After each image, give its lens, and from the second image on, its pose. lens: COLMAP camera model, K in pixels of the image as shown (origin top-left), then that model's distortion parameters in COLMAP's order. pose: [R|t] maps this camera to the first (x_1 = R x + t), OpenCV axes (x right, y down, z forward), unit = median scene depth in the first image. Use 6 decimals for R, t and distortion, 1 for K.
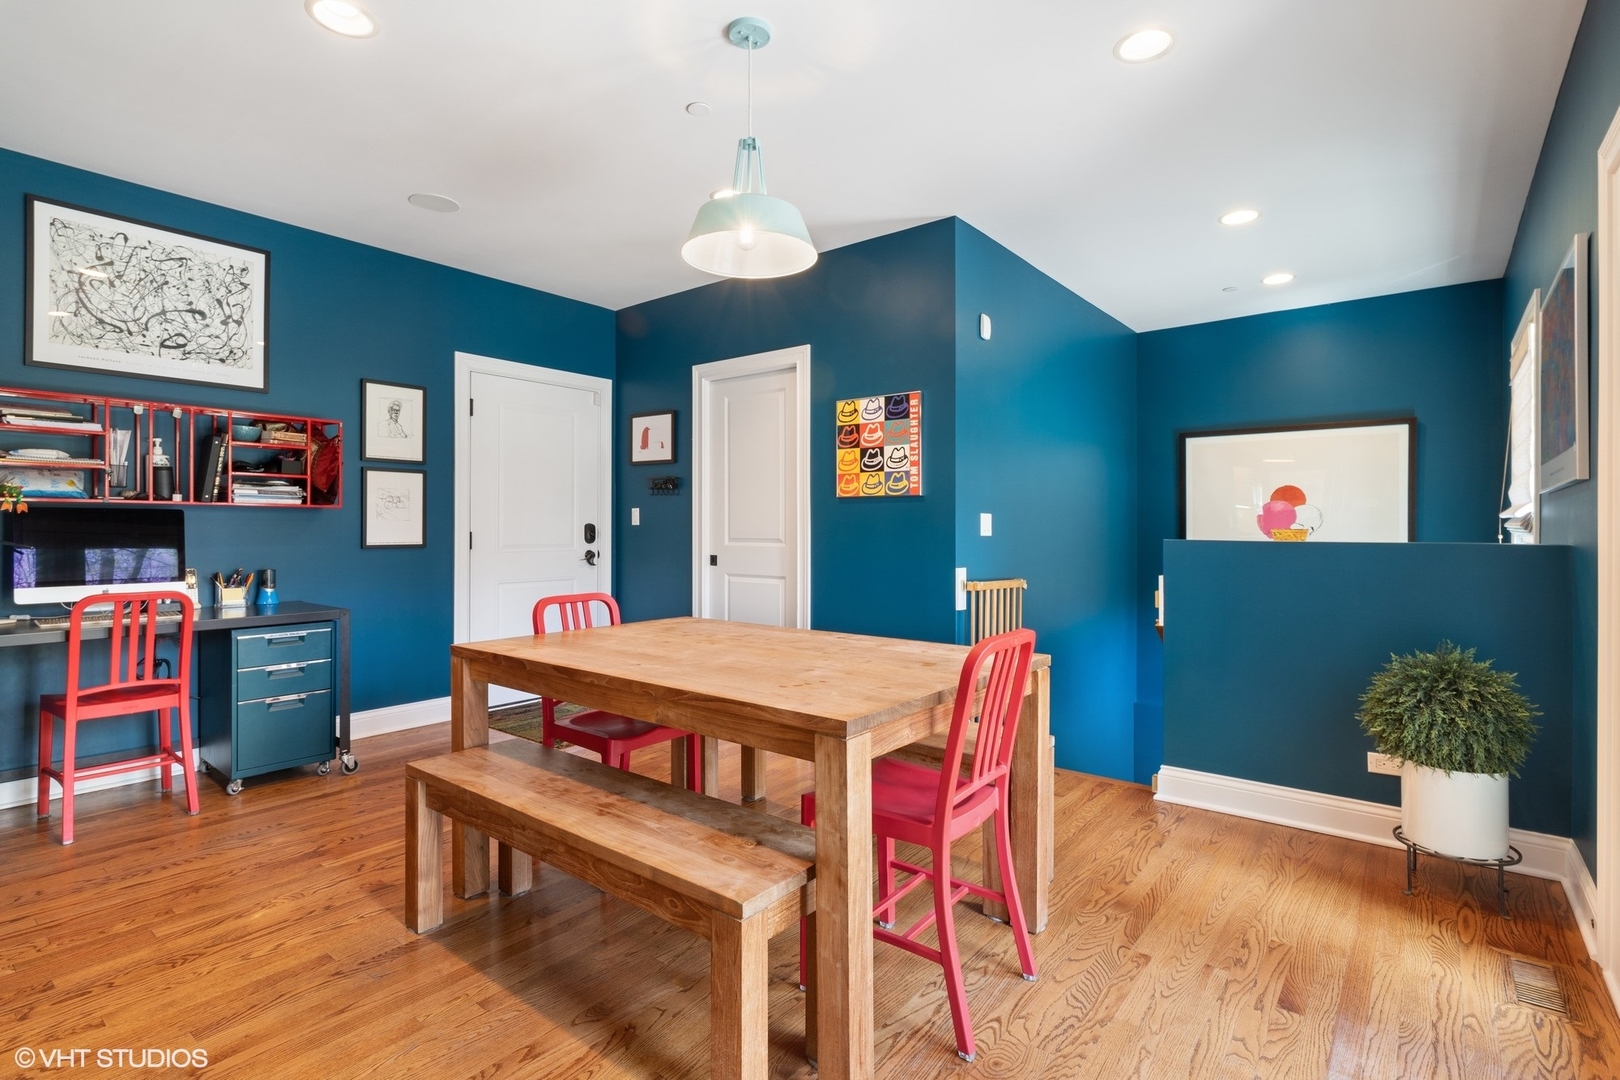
lens RADIAL K [[789.4, 0, 814.7], [0, 789.4, 526.8], [0, 0, 1]] dist [-0.000007, 0.000810]
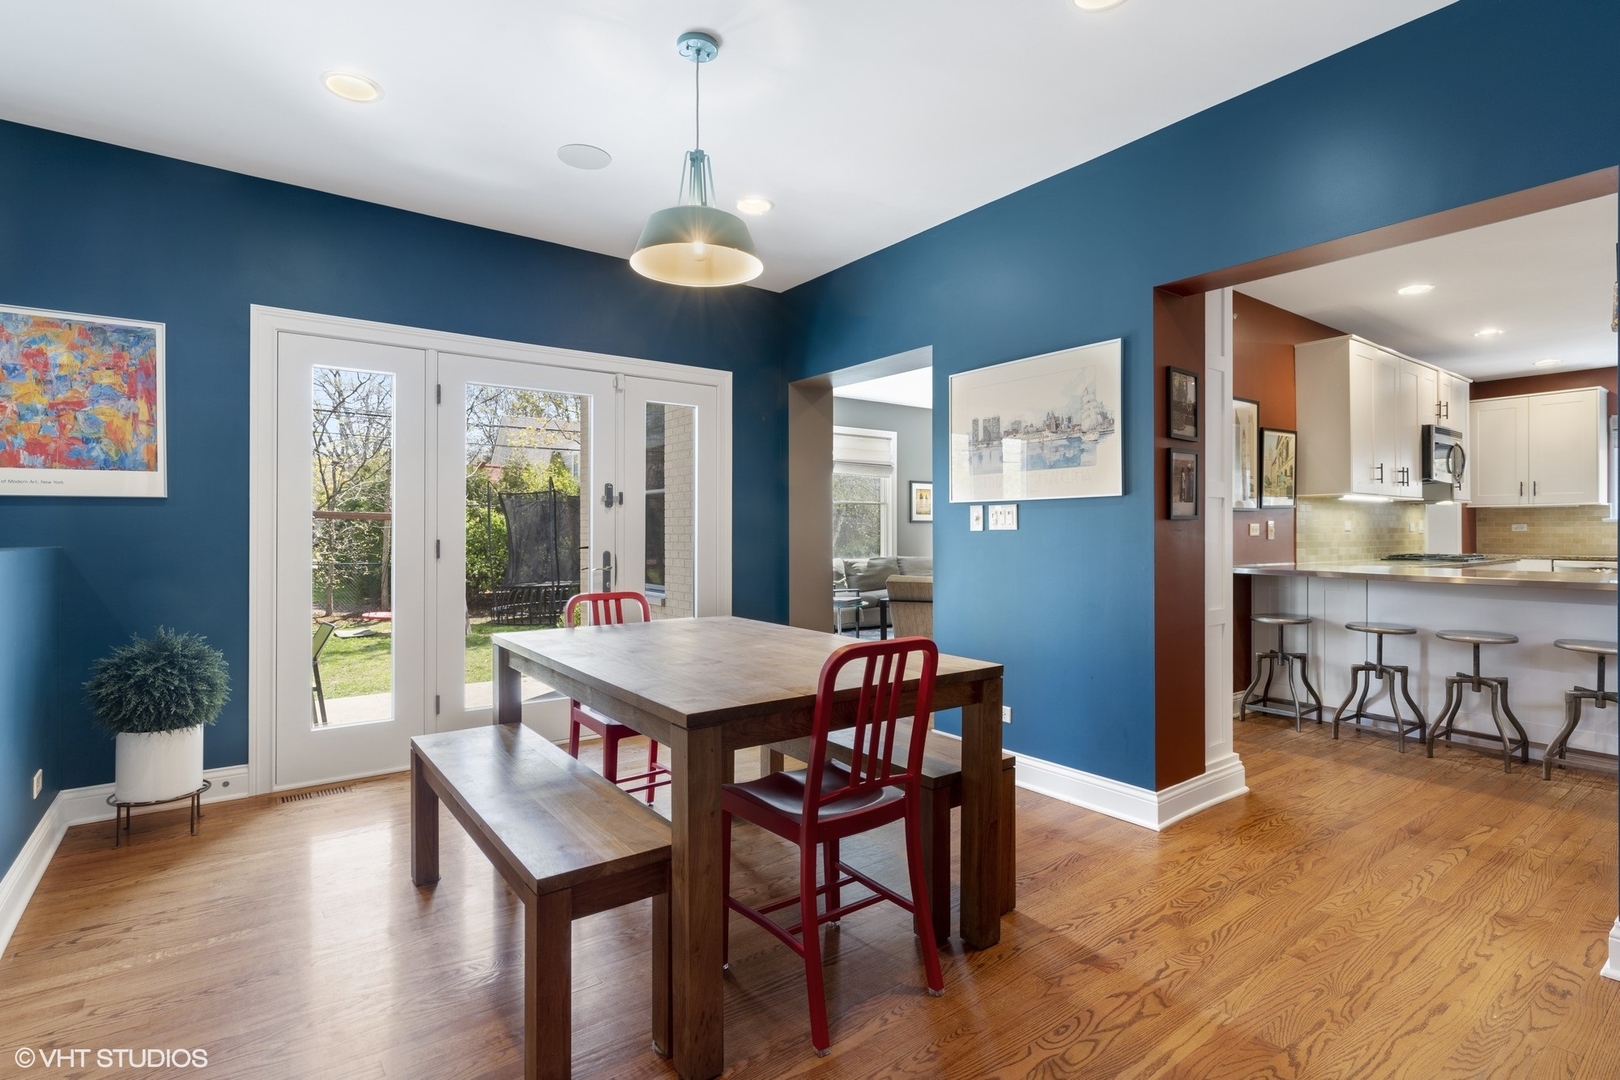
lens RADIAL K [[789.4, 0, 818.5], [0, 789.4, 535.0], [0, 0, 1]] dist [-0.000007, 0.000810]
pose [[-0.967542, 0.000613, 0.252708, -0.374897], [0.001271, 0.999996, 0.002441, -0.002111], [-0.252706, 0.002683, -0.967540, 1.479616]]
